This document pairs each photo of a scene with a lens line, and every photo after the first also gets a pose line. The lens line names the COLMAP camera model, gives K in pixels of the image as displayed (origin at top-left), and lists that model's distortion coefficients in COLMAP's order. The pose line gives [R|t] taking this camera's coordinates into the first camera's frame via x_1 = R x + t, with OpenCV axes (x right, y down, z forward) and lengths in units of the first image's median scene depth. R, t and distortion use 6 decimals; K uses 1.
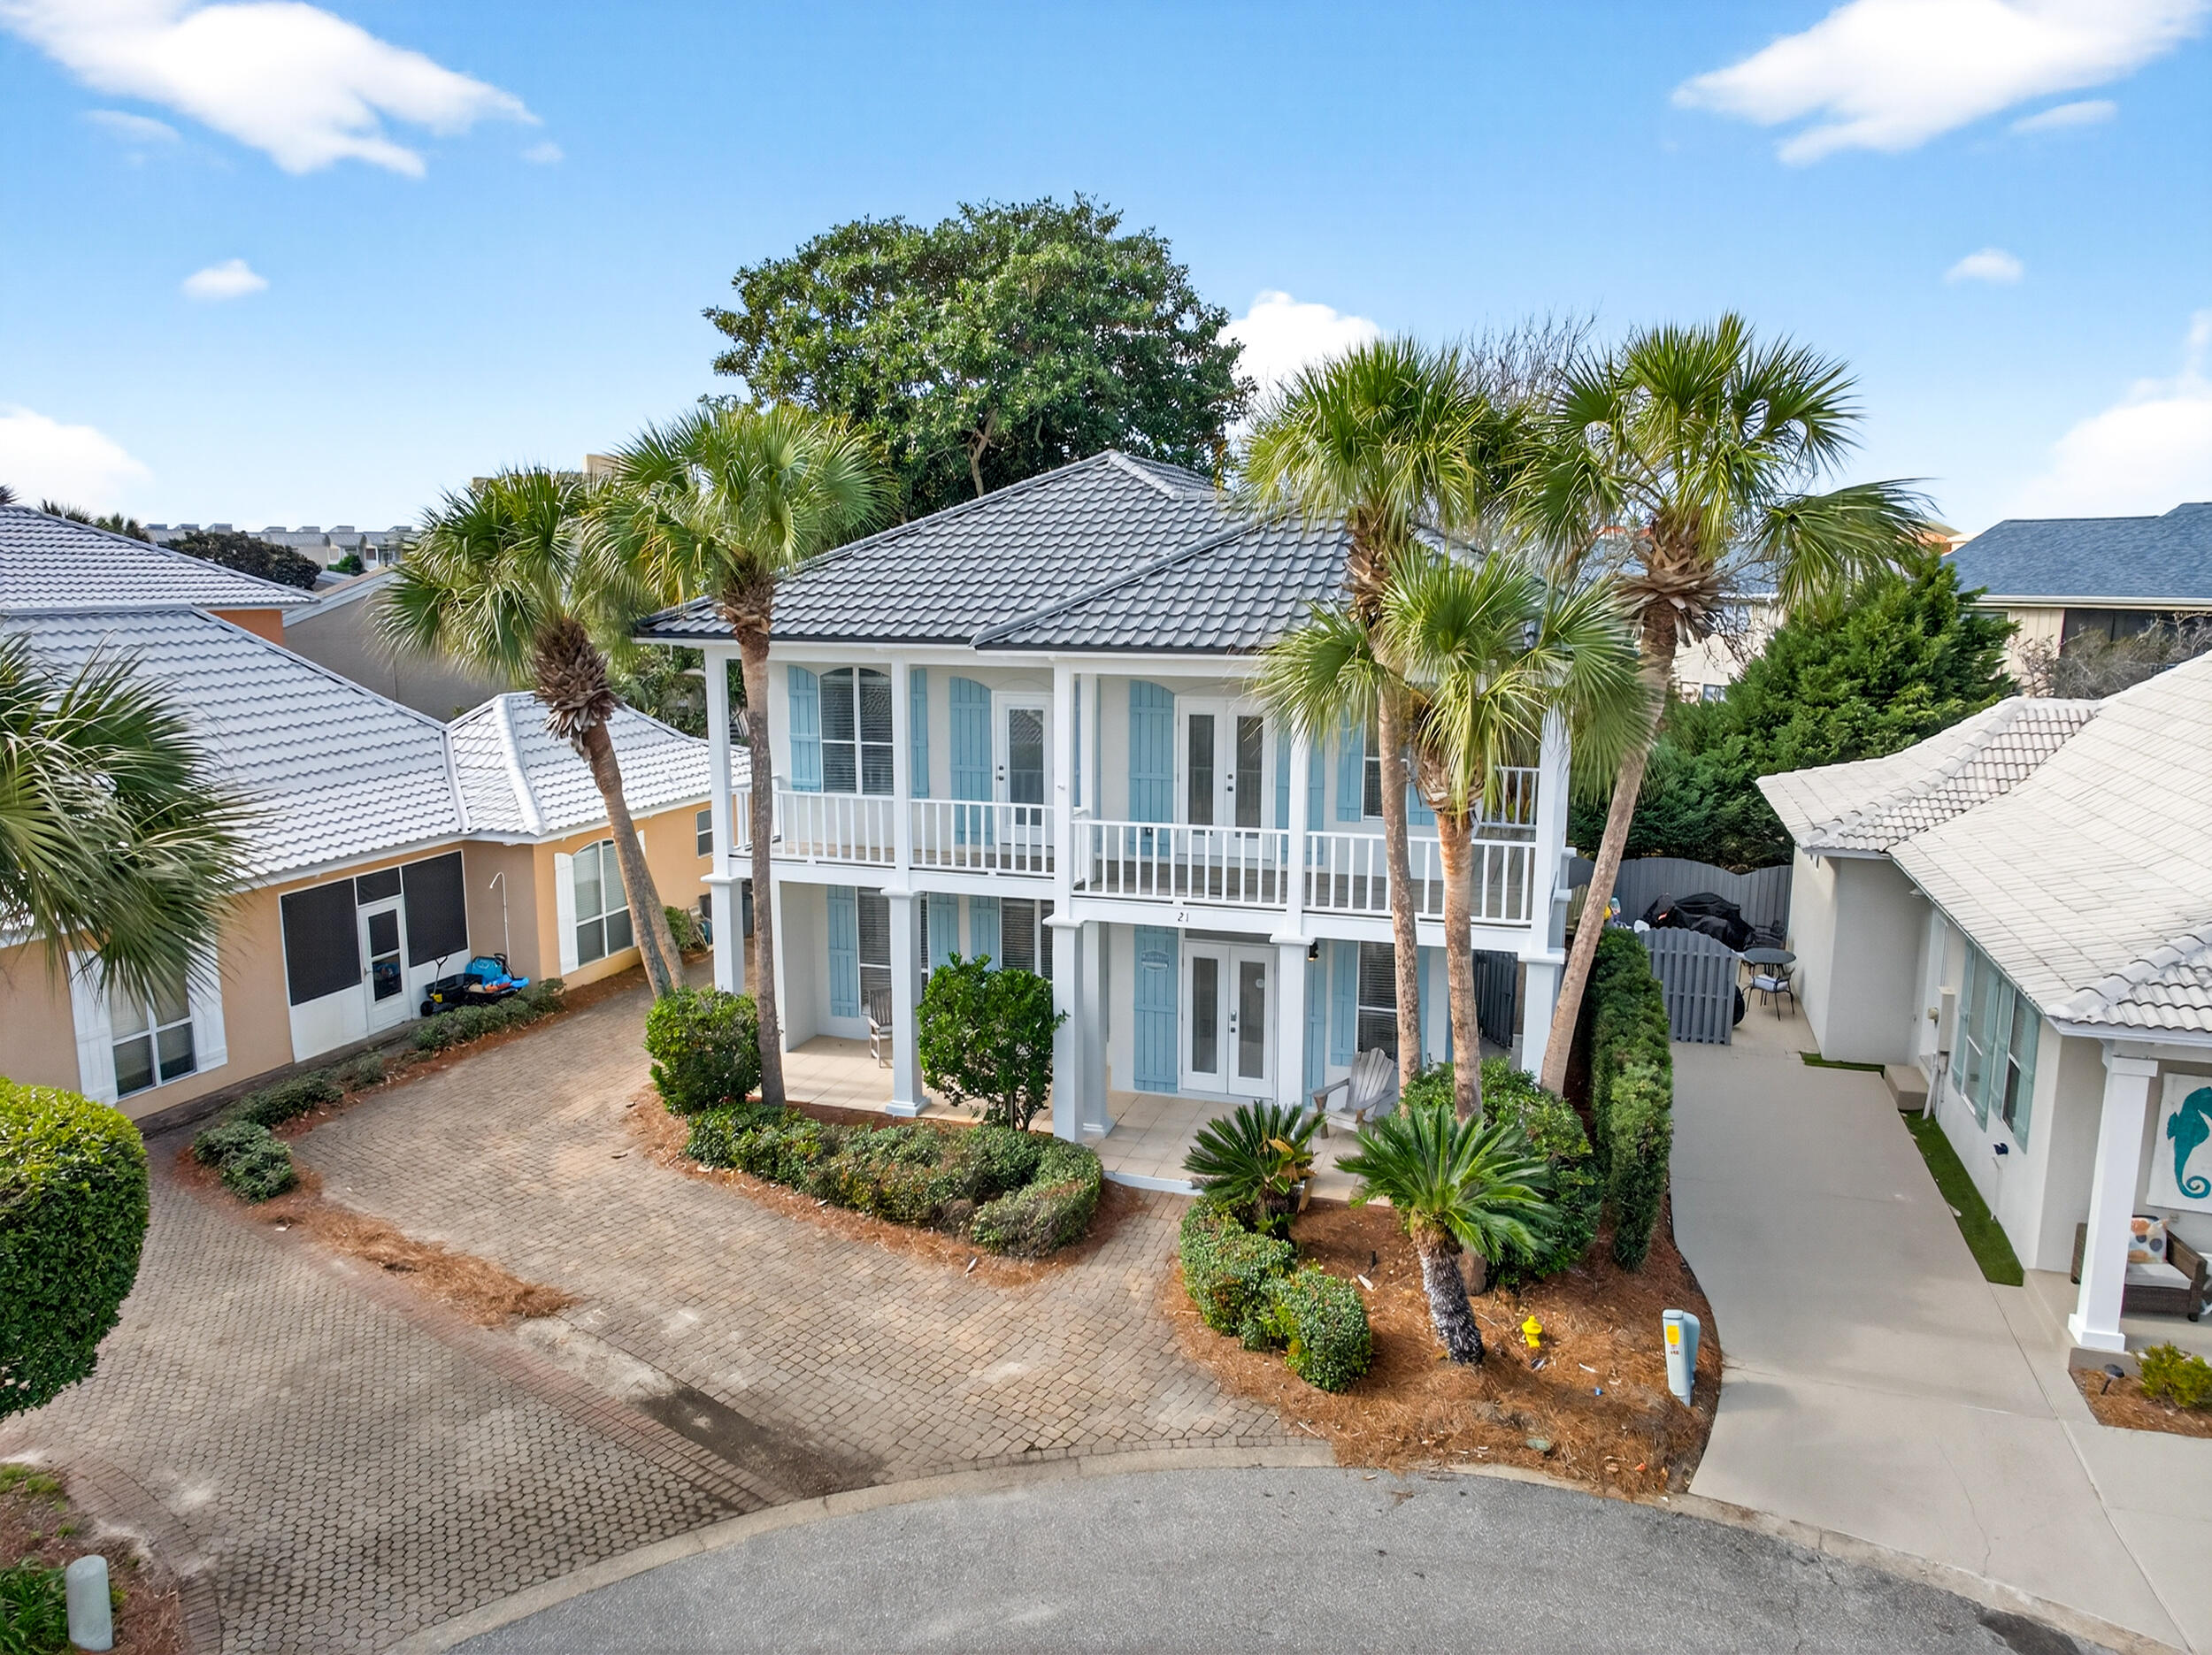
lens RADIAL K [[1527.0, 0, 1101.9], [0, 1527.0, 825.5], [0, 0, 1]] dist [-0.019381, 0.024314]
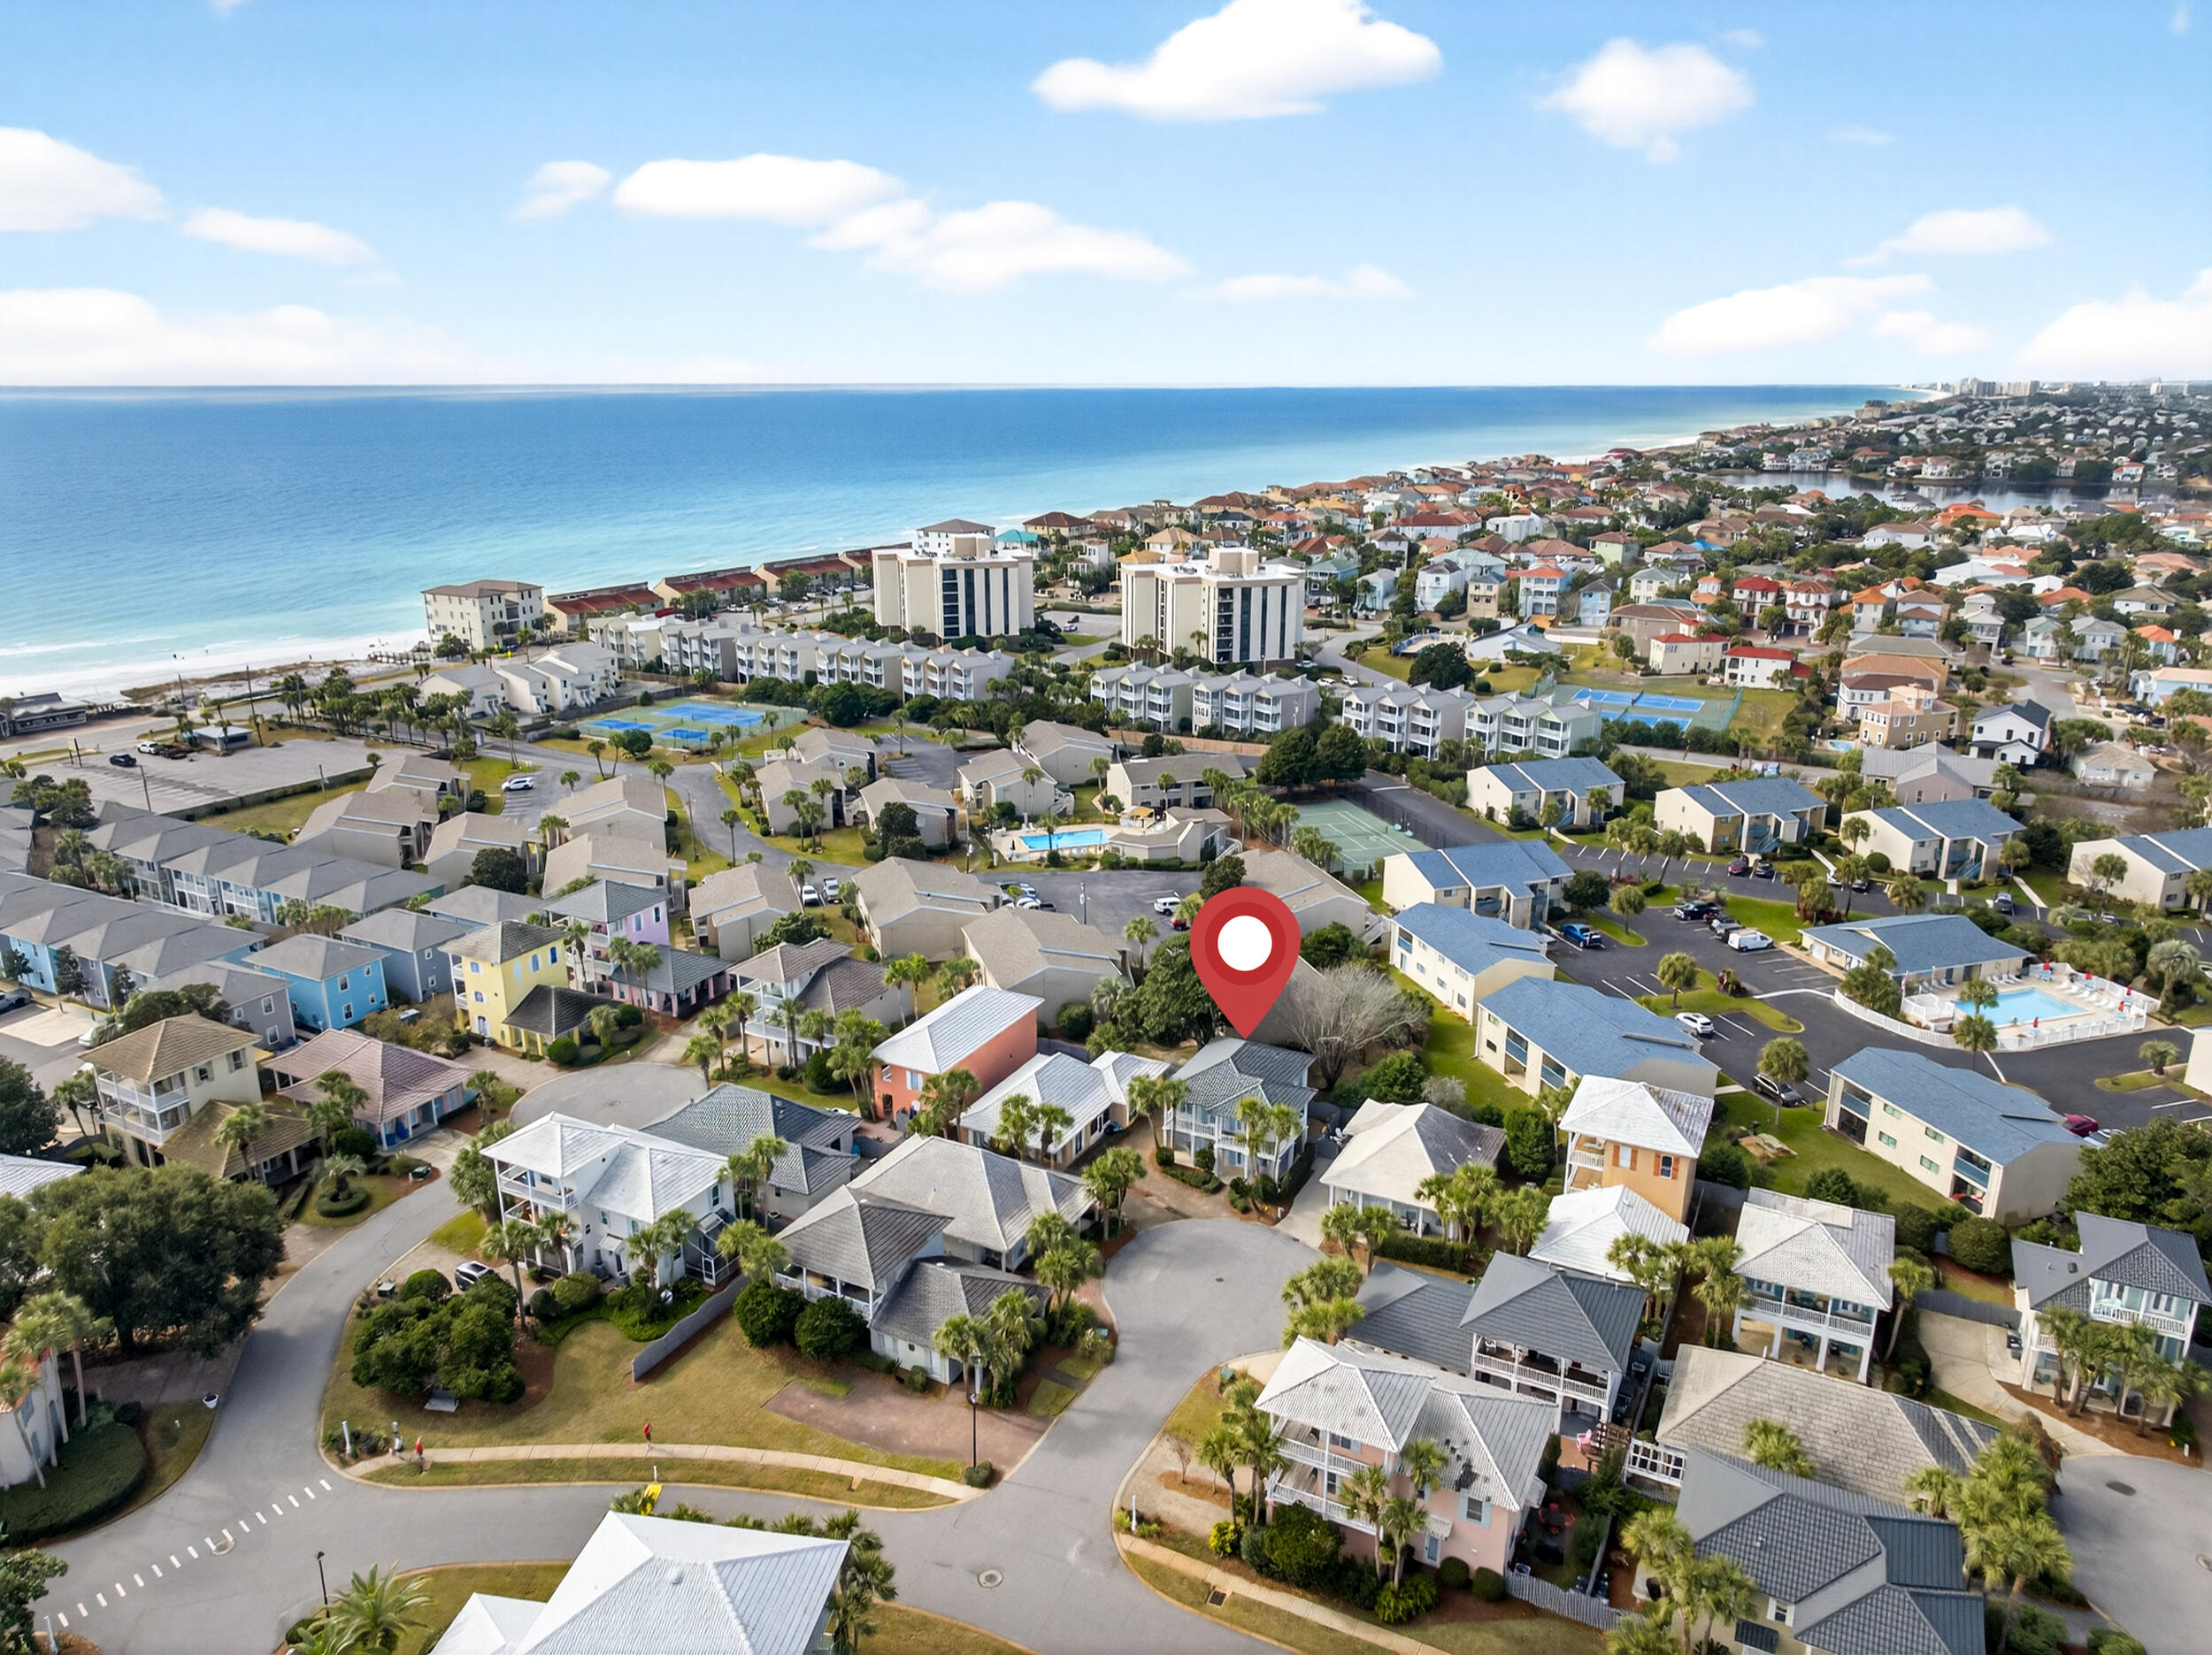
lens RADIAL K [[1505.5, 0, 1103.3], [0, 1505.5, 826.4], [0, 0, 1]] dist [-0.000661, -0.002706]
pose [[0.986372, 0.044011, -0.158536, 0.529007], [-0.024682, 0.992237, 0.121887, -2.382764], [0.162670, -0.116313, 0.979801, -6.106360]]
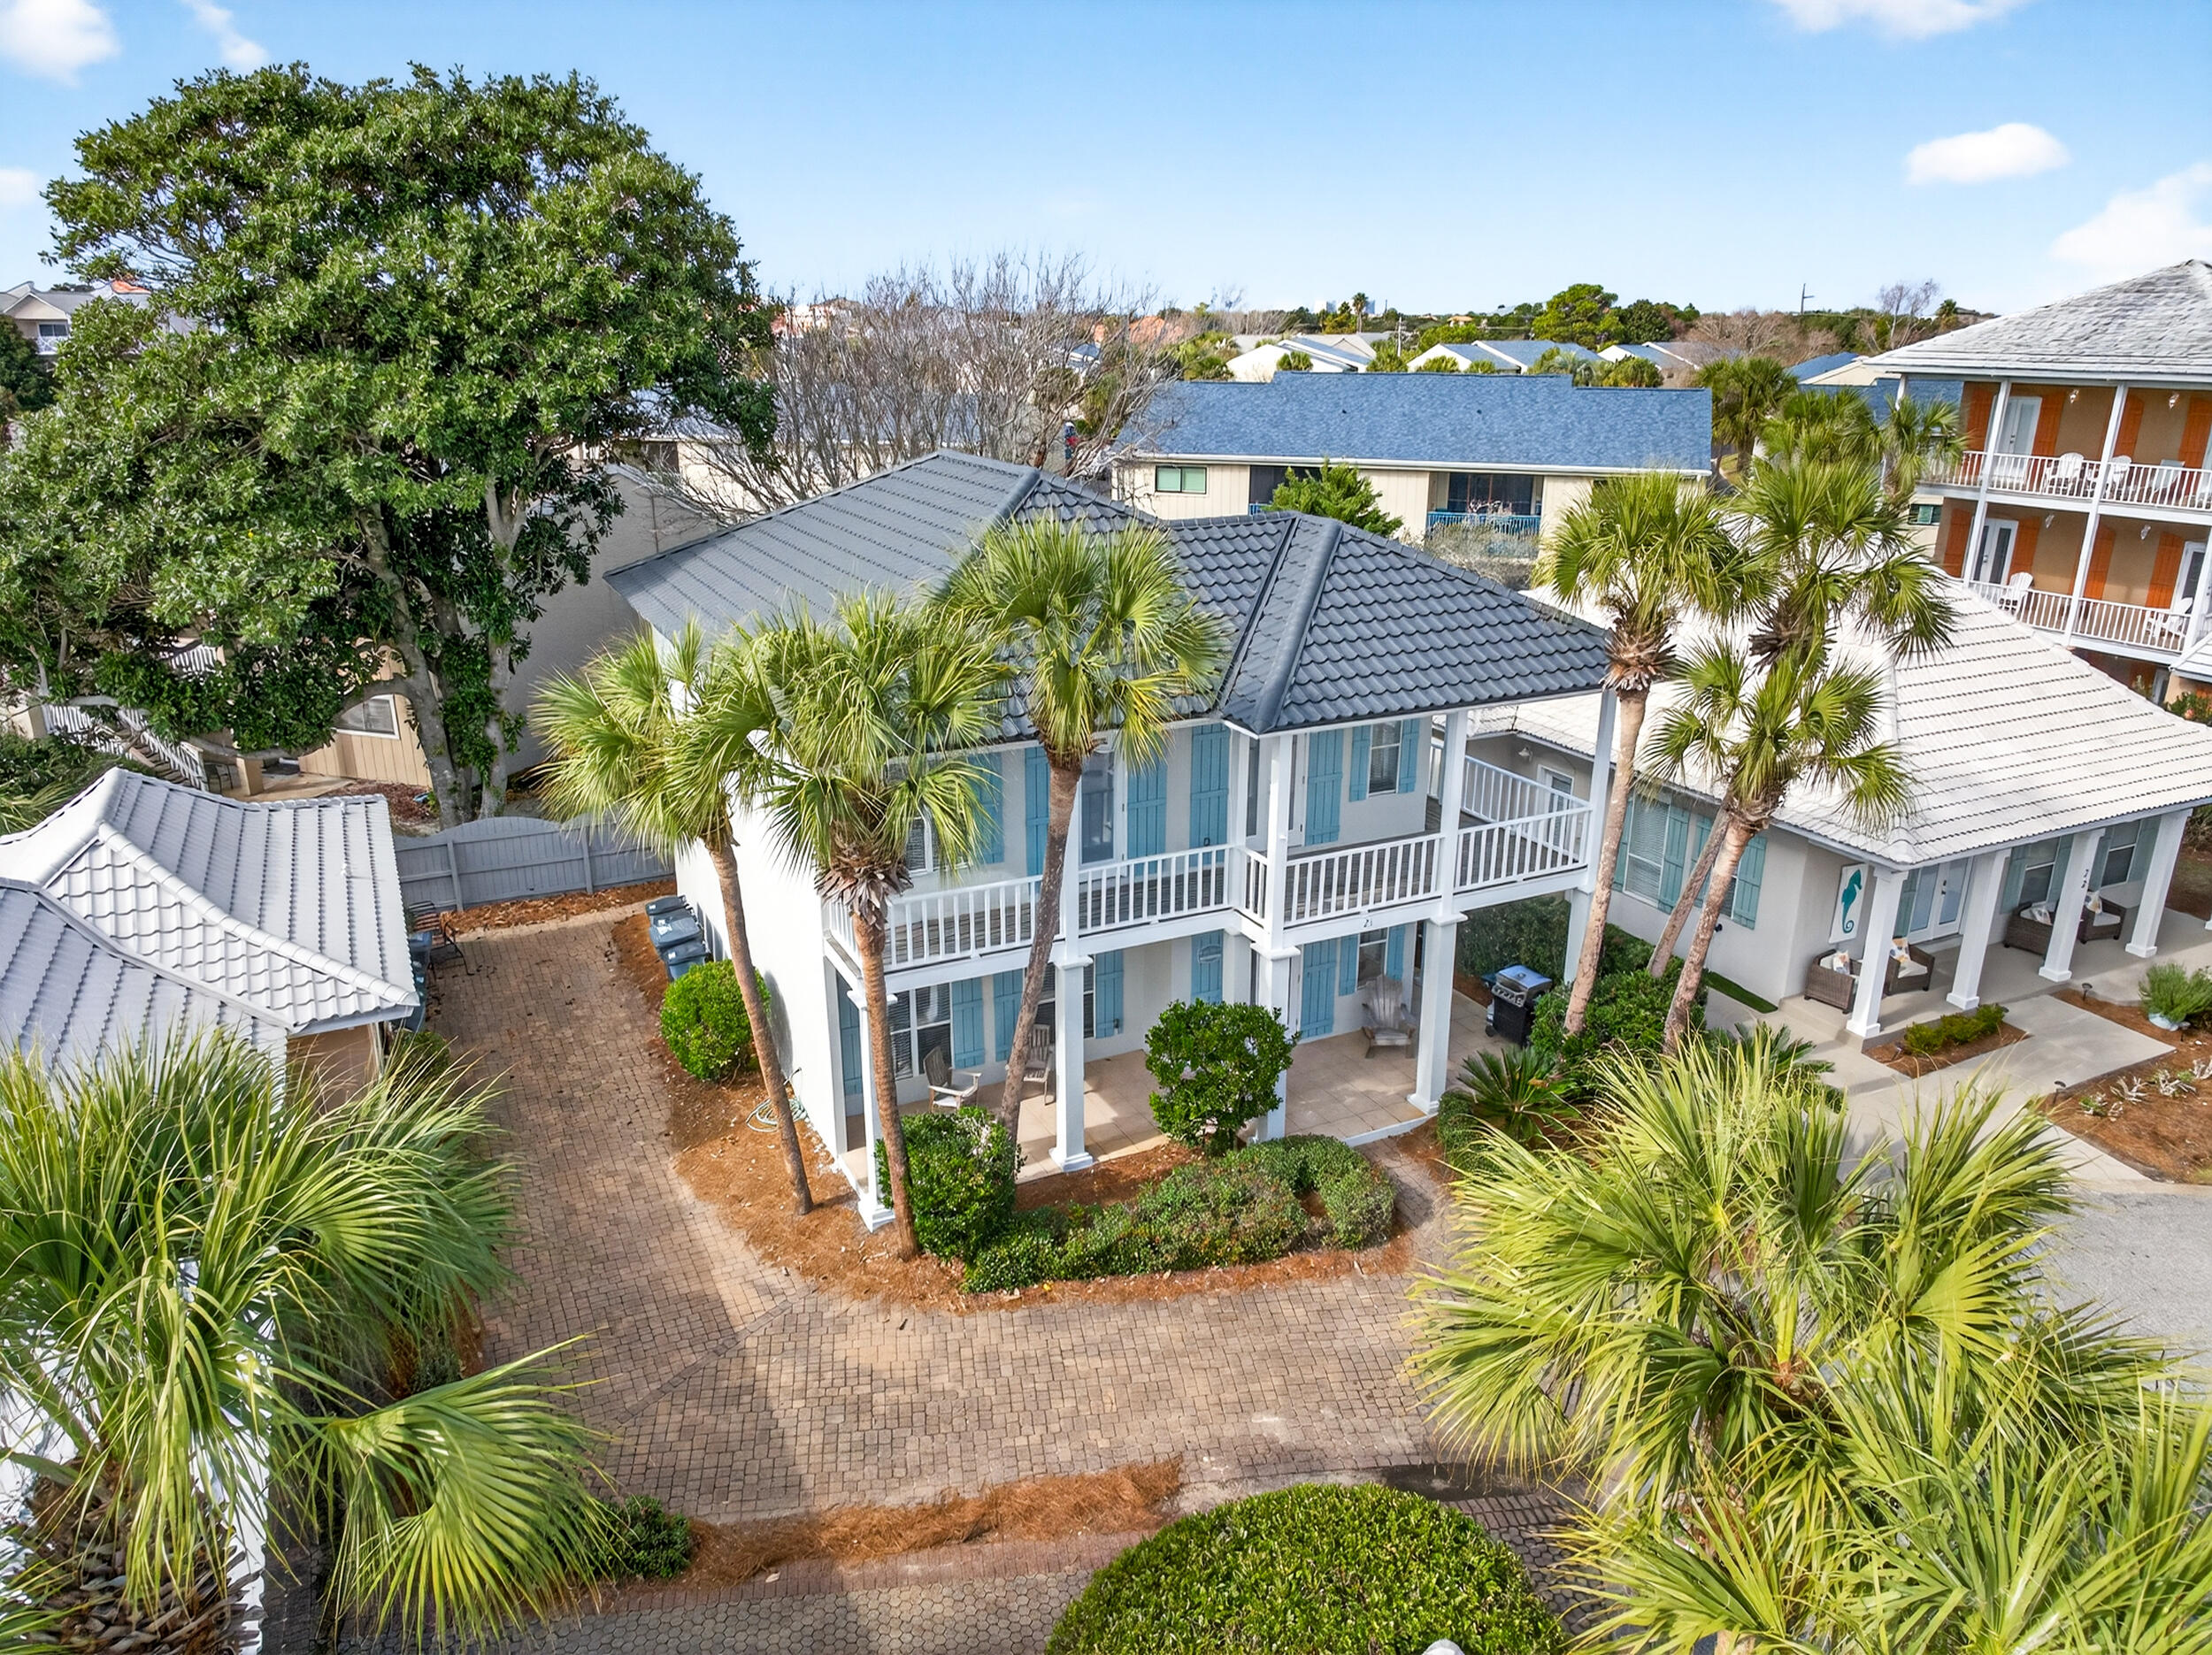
lens RADIAL K [[1517.5, 0, 1101.8], [0, 1517.5, 836.9], [0, 0, 1]] dist [-0.002512, -0.005864]
pose [[0.707062, -0.227481, 0.669564, -0.879818], [0.115903, 0.971321, 0.207608, -0.275953], [-0.697589, -0.069187, 0.713150, 0.323840]]
